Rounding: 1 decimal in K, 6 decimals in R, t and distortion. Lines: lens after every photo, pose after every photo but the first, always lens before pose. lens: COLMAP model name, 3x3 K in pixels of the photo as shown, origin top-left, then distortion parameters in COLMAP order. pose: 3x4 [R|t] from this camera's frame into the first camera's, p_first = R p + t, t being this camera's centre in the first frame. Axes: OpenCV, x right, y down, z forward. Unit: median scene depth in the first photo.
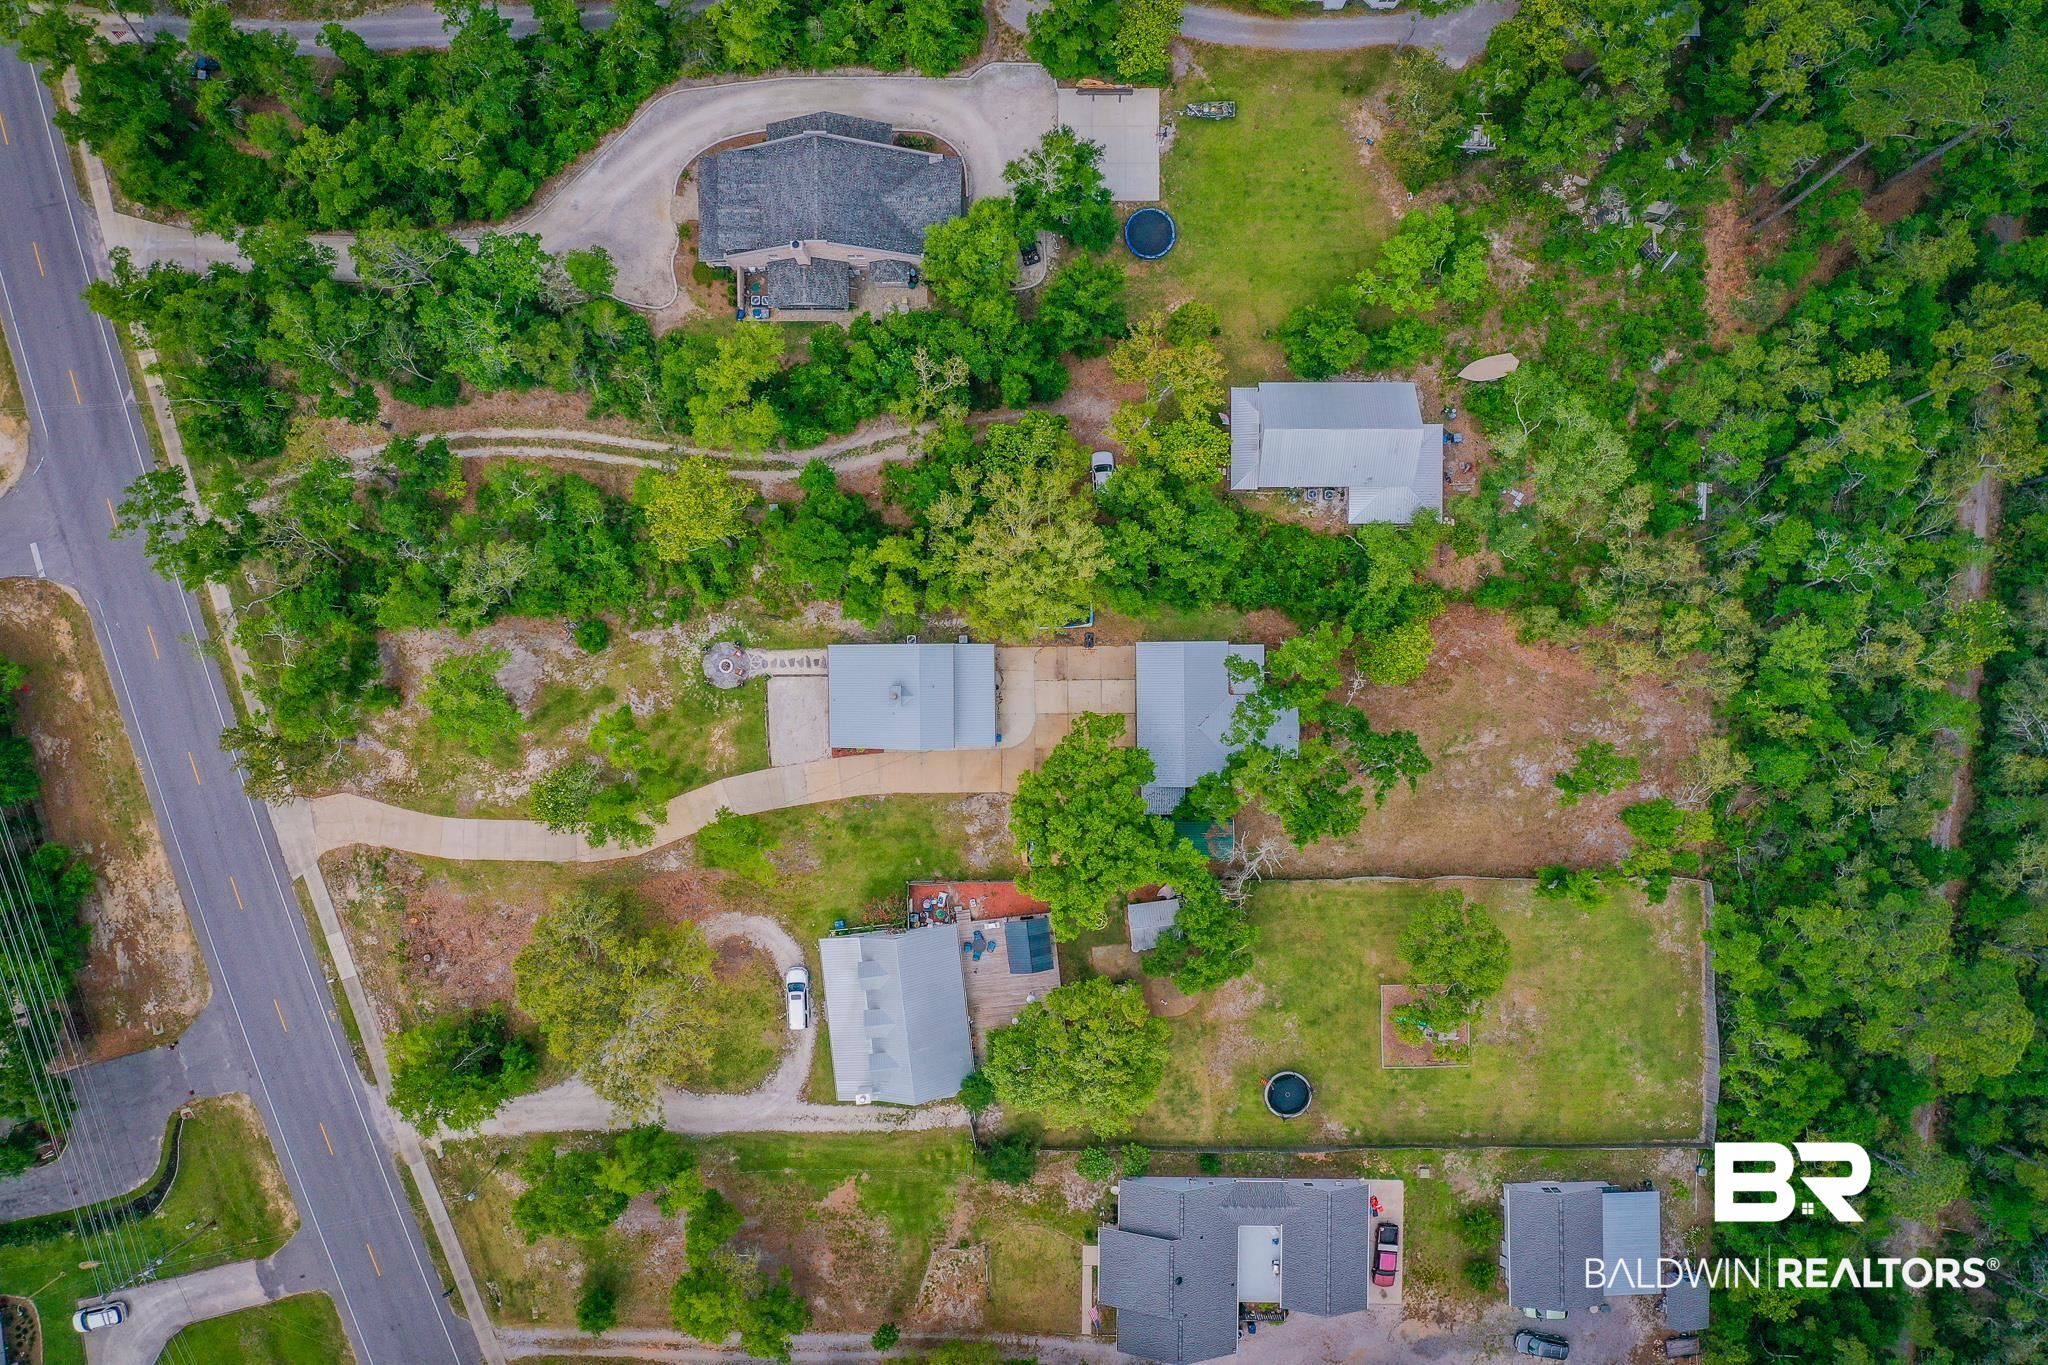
lens RADIAL K [[1610.3, 0, 1024.2], [0, 1610.3, 679.7], [0, 0, 1]] dist [0.005343, 0.005830]
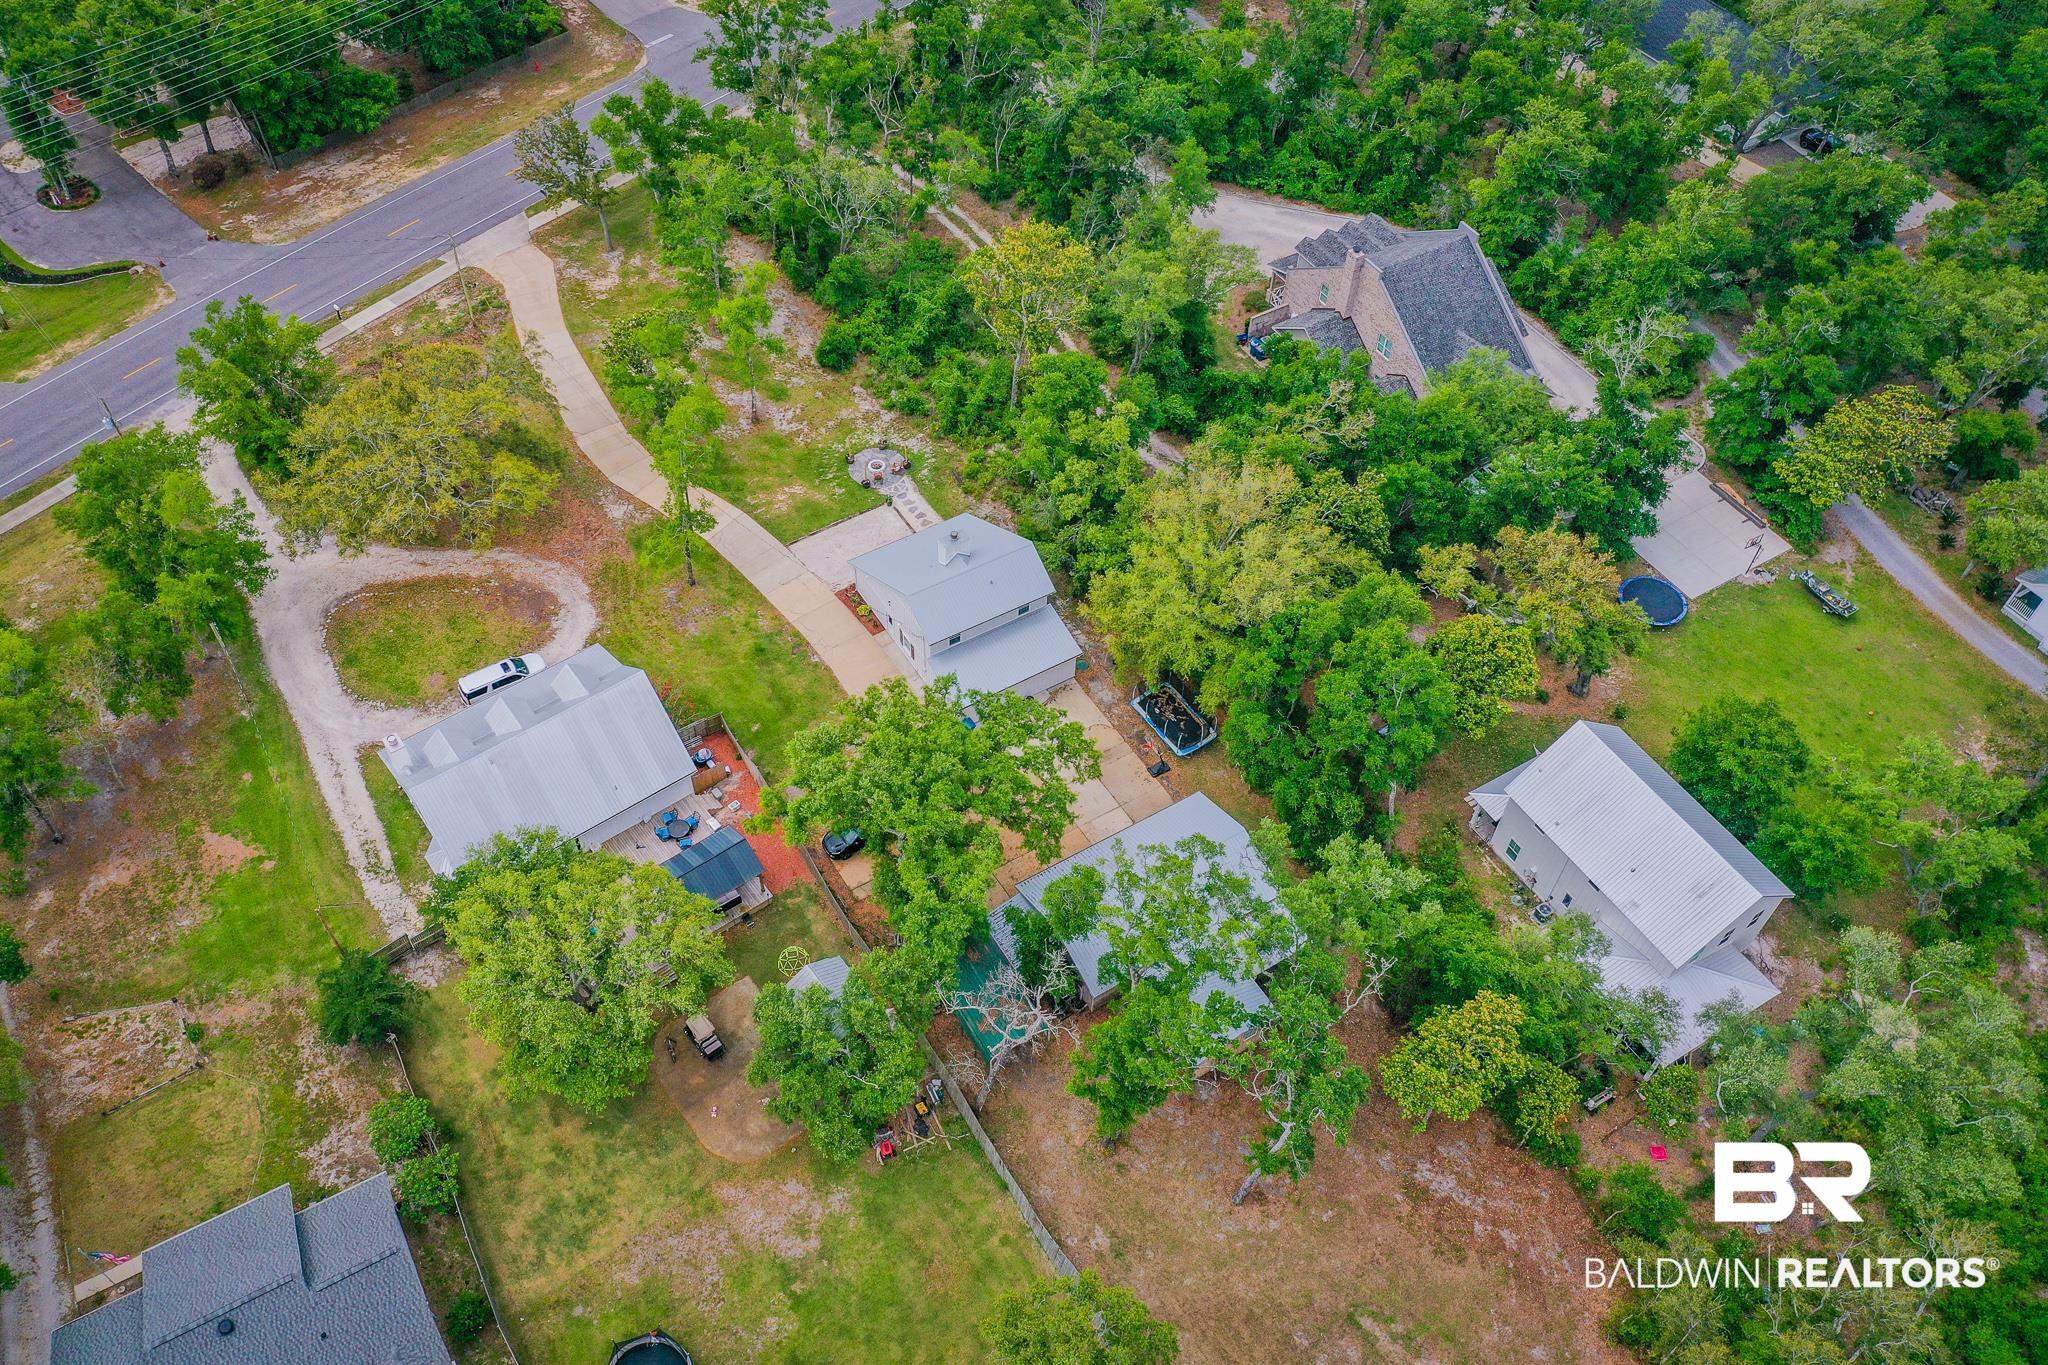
lens RADIAL K [[1610.3, 0, 1017.9], [0, 1610.3, 681.0], [0, 0, 1]] dist [0.005343, 0.005830]
pose [[0.514748, 0.670679, -0.534063, 0.352316], [-0.856442, 0.373724, -0.356142, 0.258376], [-0.039265, 0.640718, 0.766772, 0.458052]]
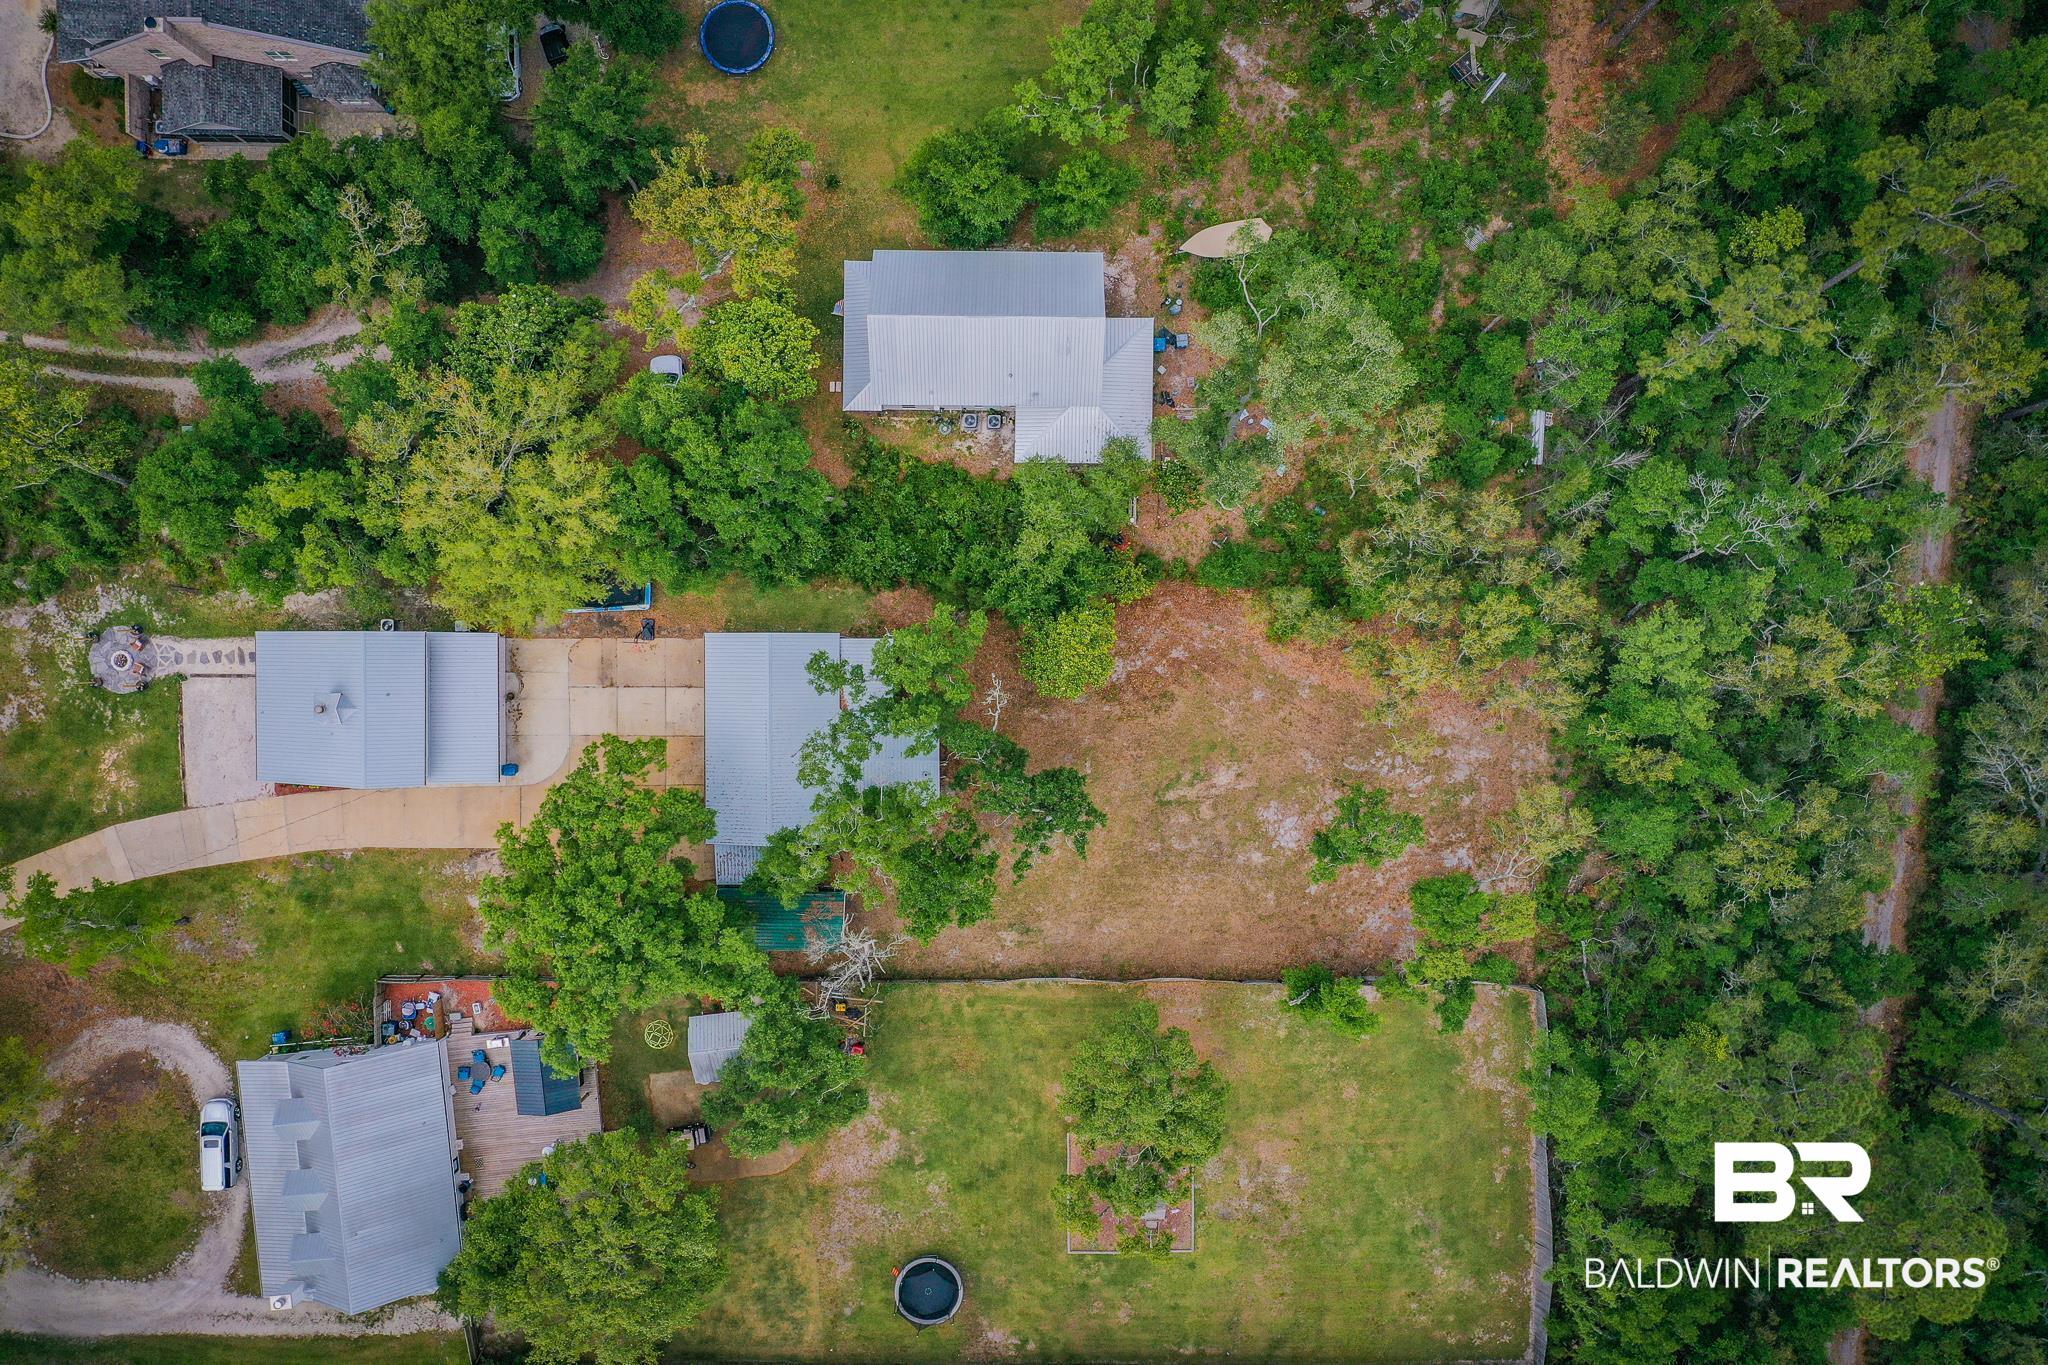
lens RADIAL K [[1610.3, 0, 1026.2], [0, 1610.3, 683.7], [0, 0, 1]] dist [0.005343, 0.005830]
pose [[0.999936, 0.011311, -0.000258, 0.204297], [-0.011310, 0.999931, 0.003150, -0.005291], [0.000293, -0.003147, 0.999995, 0.312967]]
